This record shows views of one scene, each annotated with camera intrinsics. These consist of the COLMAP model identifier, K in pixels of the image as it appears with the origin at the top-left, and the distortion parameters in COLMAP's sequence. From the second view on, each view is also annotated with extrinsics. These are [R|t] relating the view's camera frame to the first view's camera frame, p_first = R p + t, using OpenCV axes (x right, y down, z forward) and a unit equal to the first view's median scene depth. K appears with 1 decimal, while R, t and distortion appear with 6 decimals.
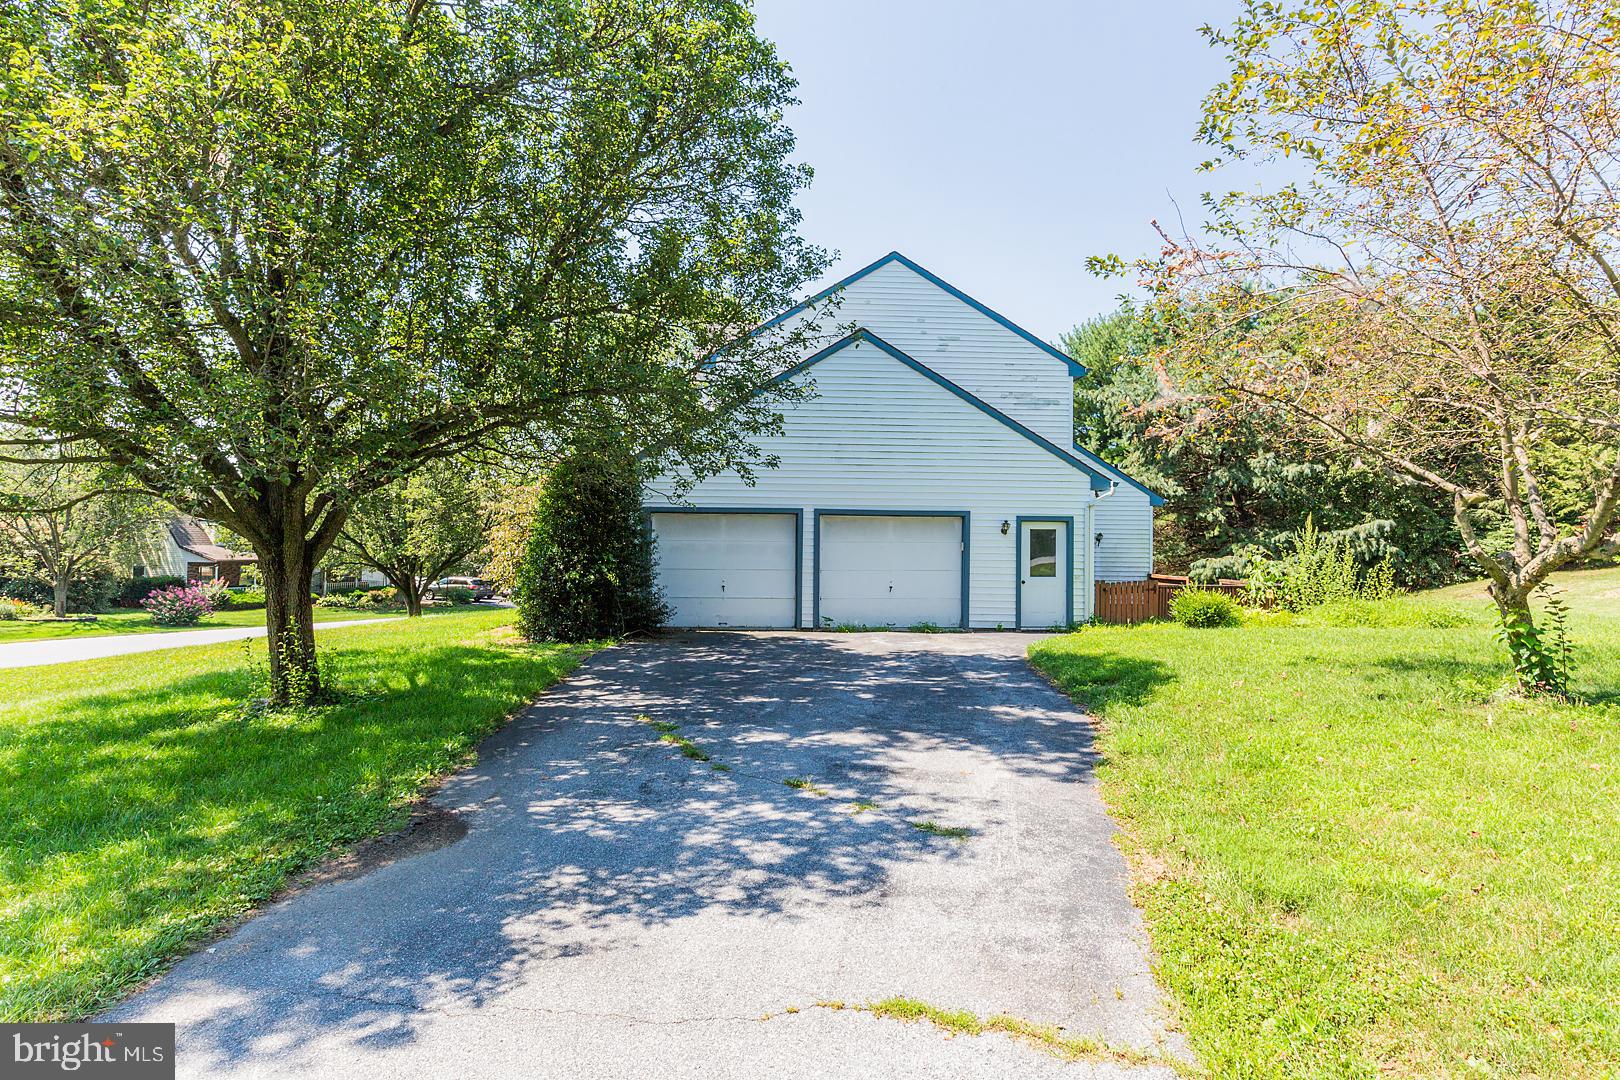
lens RADIAL K [[847.1, 0, 817.2], [0, 847.1, 542.2], [0, 0, 1]] dist [0.002884, 0.003495]
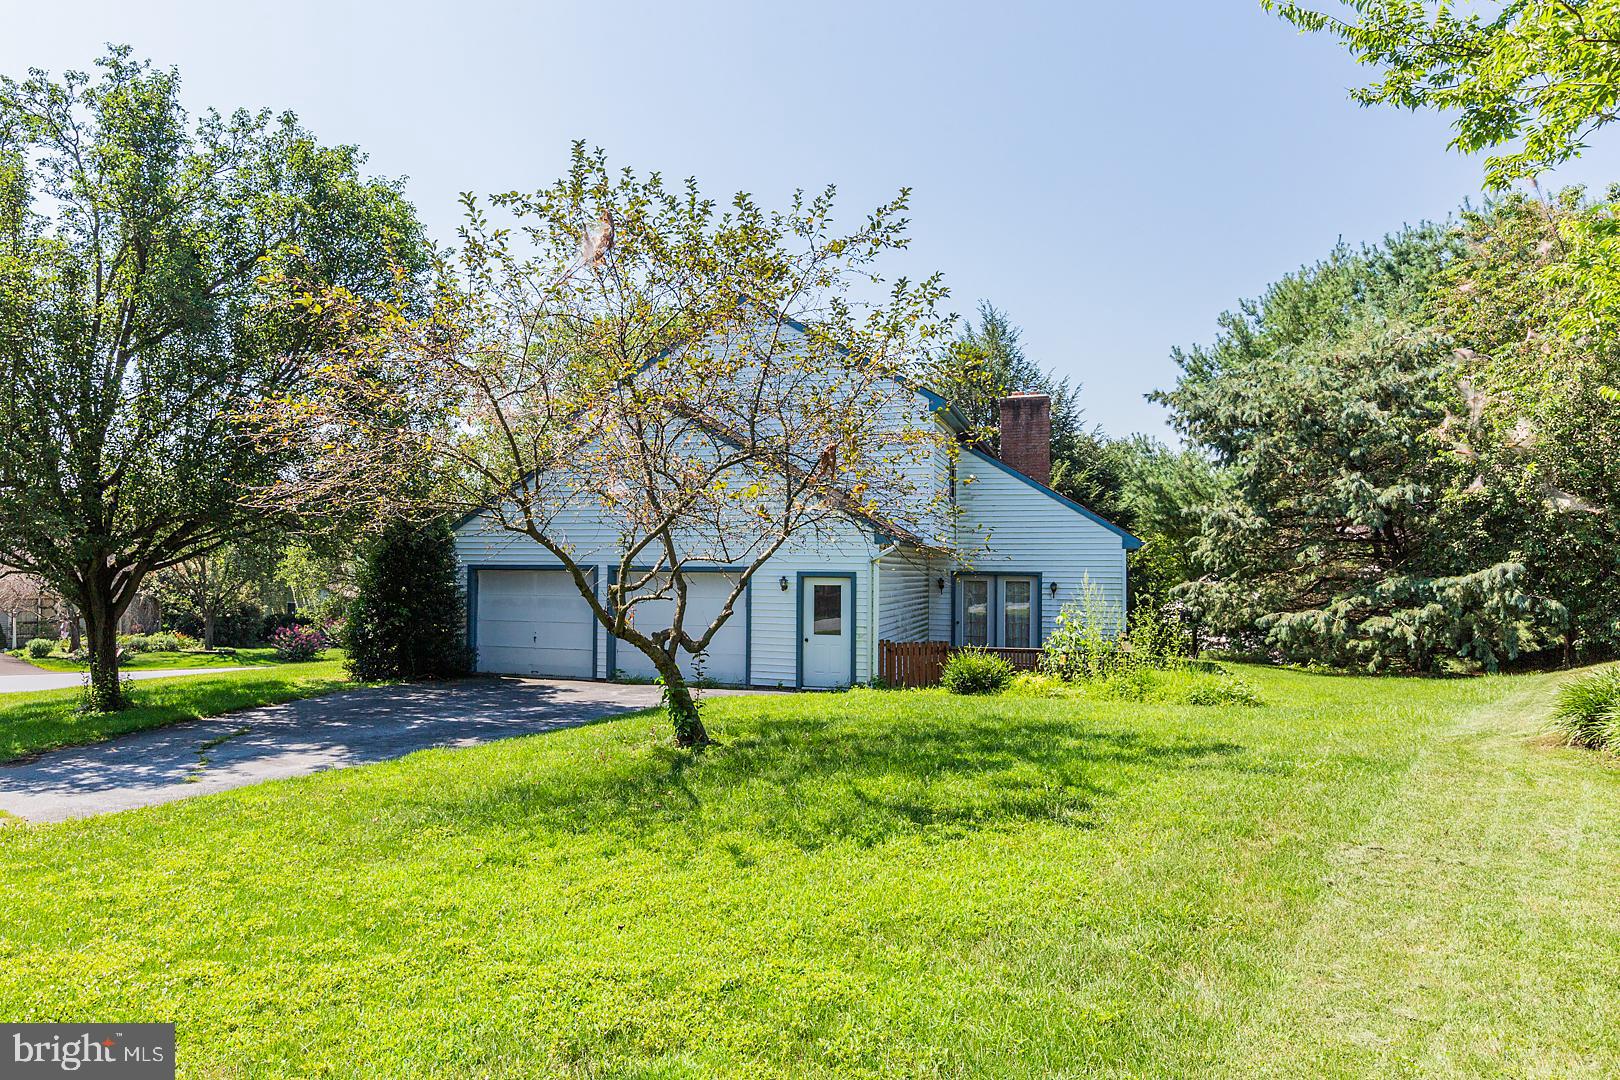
lens RADIAL K [[1129.9, 0, 680.3], [0, 1129.9, 553.0], [0, 0, 1]] dist [0.011592, -0.014388]
pose [[0.914853, -0.008296, -0.403703, 0.406769], [0.002025, 0.999871, -0.015959, -0.020416], [0.403783, 0.013783, 0.914751, -0.153165]]
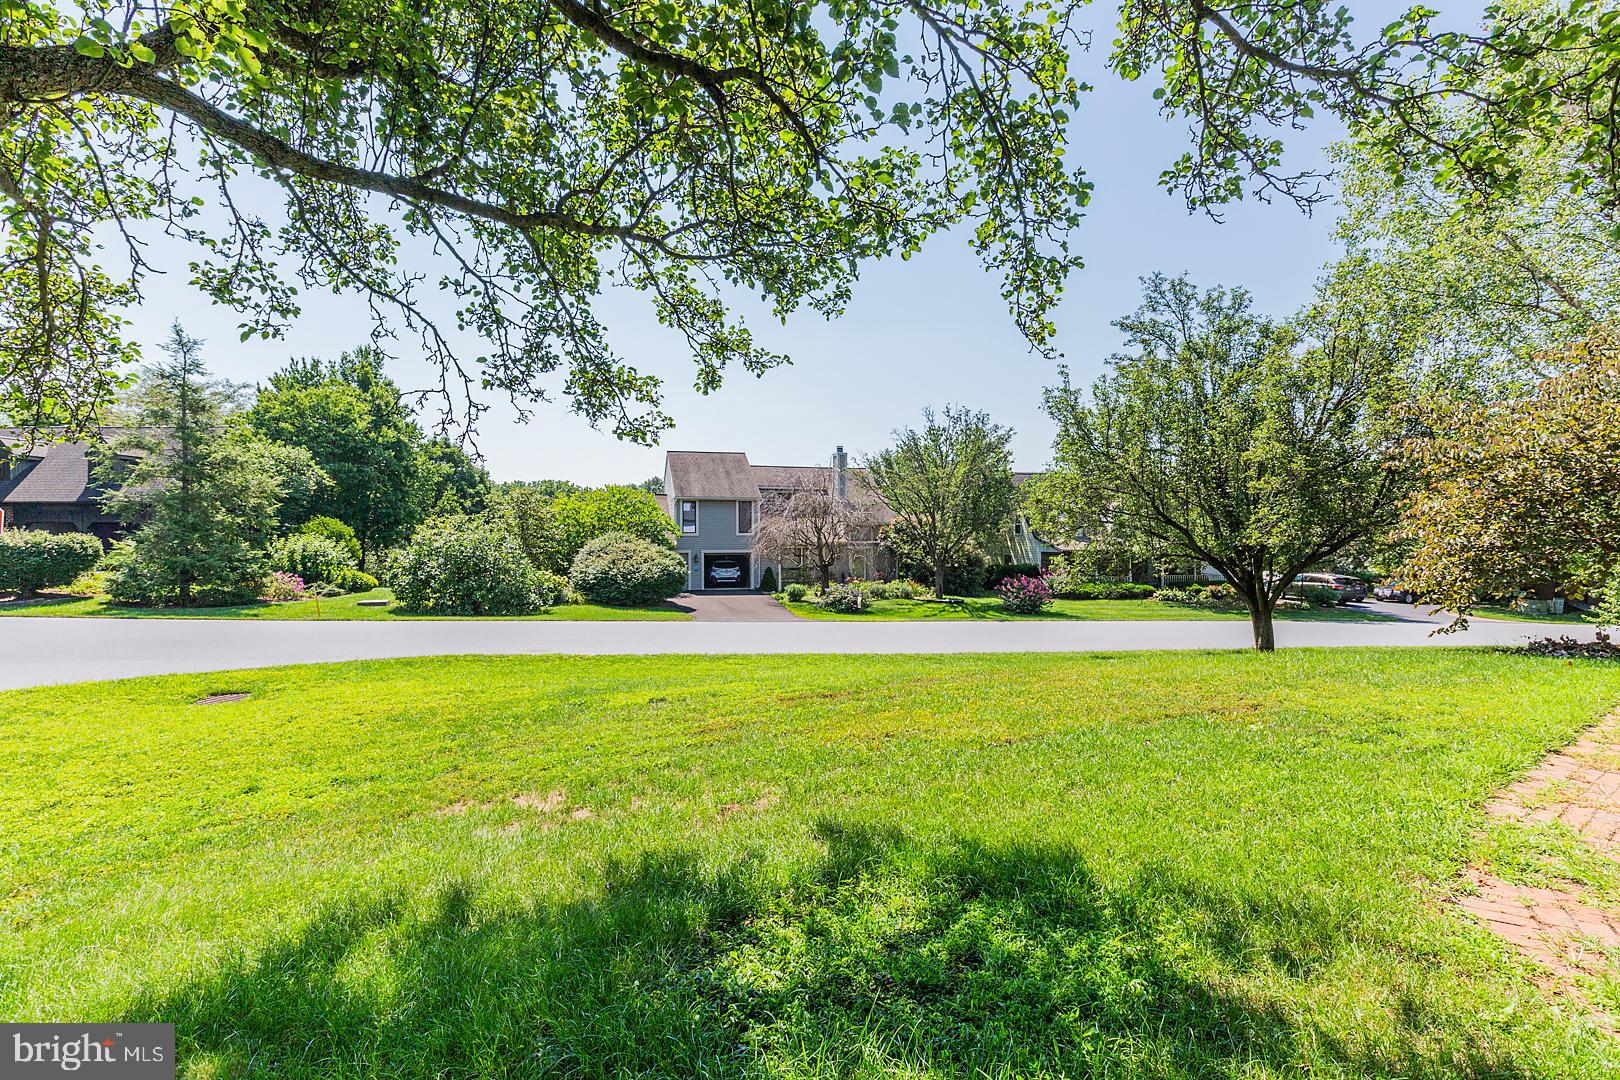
lens RADIAL K [[788.7, 0, 818.0], [0, 788.7, 535.0], [0, 0, 1]] dist [-0.000920, 0.001609]
pose [[0.578448, -0.006091, -0.815696, -0.188740], [0.006747, 0.999974, -0.002683, 0.007487], [0.815691, -0.003952, 0.578474, 0.394743]]
